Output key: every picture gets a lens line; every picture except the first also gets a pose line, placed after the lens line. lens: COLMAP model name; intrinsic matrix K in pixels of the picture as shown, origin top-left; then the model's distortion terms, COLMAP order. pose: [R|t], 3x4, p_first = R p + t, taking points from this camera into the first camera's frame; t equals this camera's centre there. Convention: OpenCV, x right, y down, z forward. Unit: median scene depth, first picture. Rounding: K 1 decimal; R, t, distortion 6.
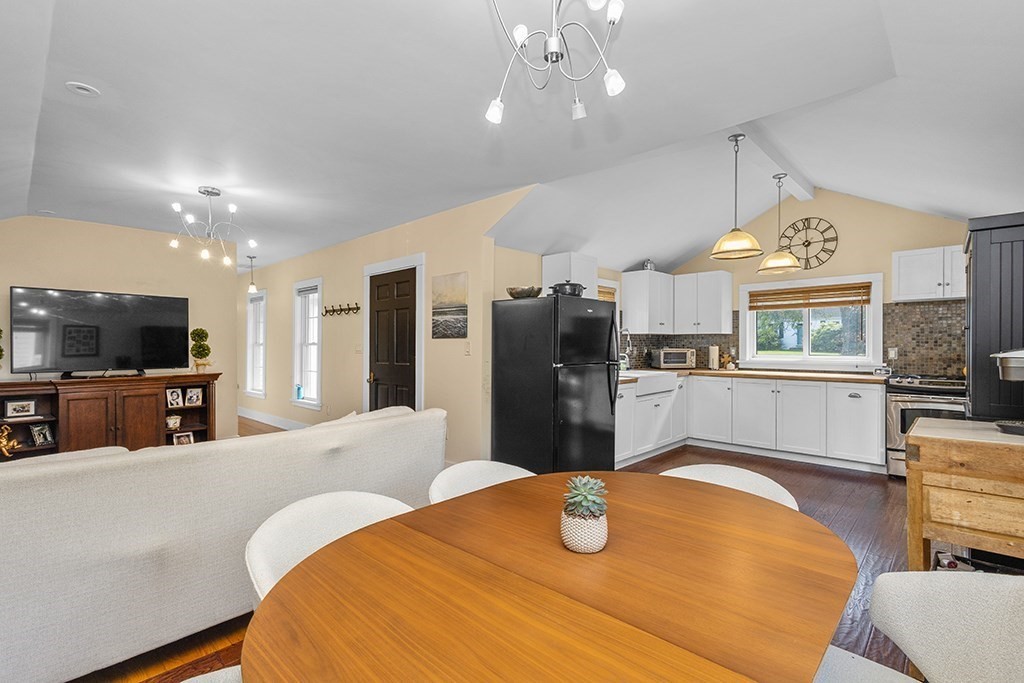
lens RADIAL K [[468.5, 0, 511.7], [0, 468.5, 347.4], [0, 0, 1]] dist [0.012987, -0.003413]
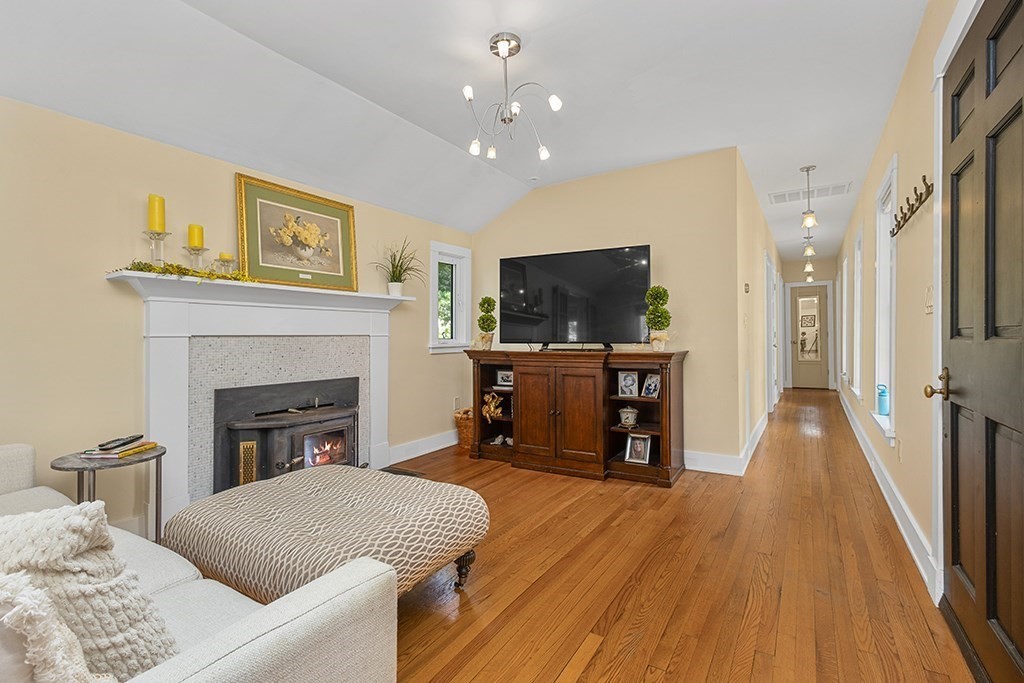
lens RADIAL K [[468.5, 0, 514.1], [0, 468.5, 334.7], [0, 0, 1]] dist [0.012987, -0.003413]
pose [[0.201127, -0.001557, -0.979564, -0.036522], [0.002585, 0.999996, -0.001059, 0.030141], [0.979562, -0.002319, 0.201131, 0.661687]]
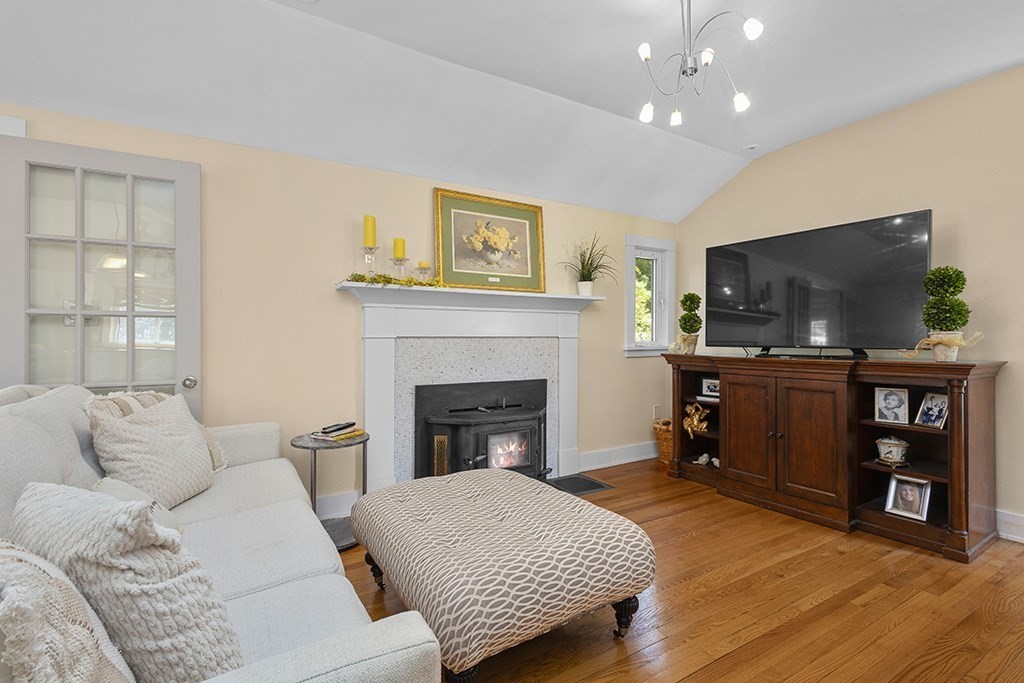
lens RADIAL K [[468.5, 0, 516.5], [0, 468.5, 336.0], [0, 0, 1]] dist [0.012987, -0.003413]
pose [[-0.258233, -0.003693, -0.966076, -0.092354], [-0.000091, 0.999993, -0.003798, 0.030744], [0.966083, -0.000893, -0.258231, 0.710628]]
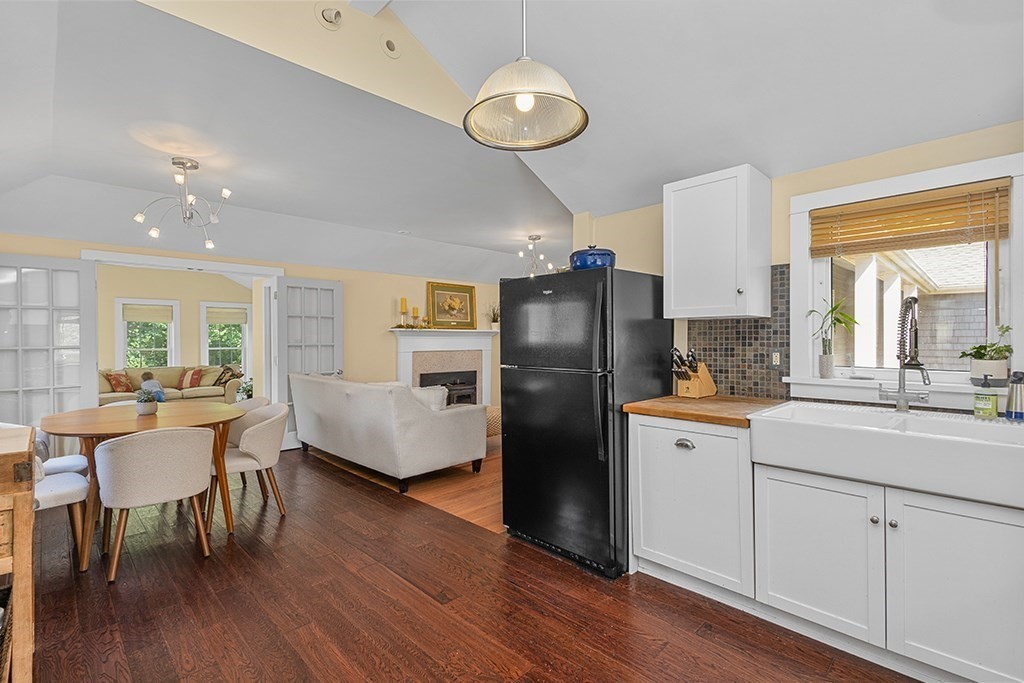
lens RADIAL K [[468.5, 0, 513.2], [0, 468.5, 340.5], [0, 0, 1]] dist [0.012987, -0.003413]
pose [[-0.029635, 0.006502, -0.999540, 0.646033], [-0.001680, 0.999977, 0.006555, -0.008654], [0.999559, 0.001874, -0.029623, 0.727665]]
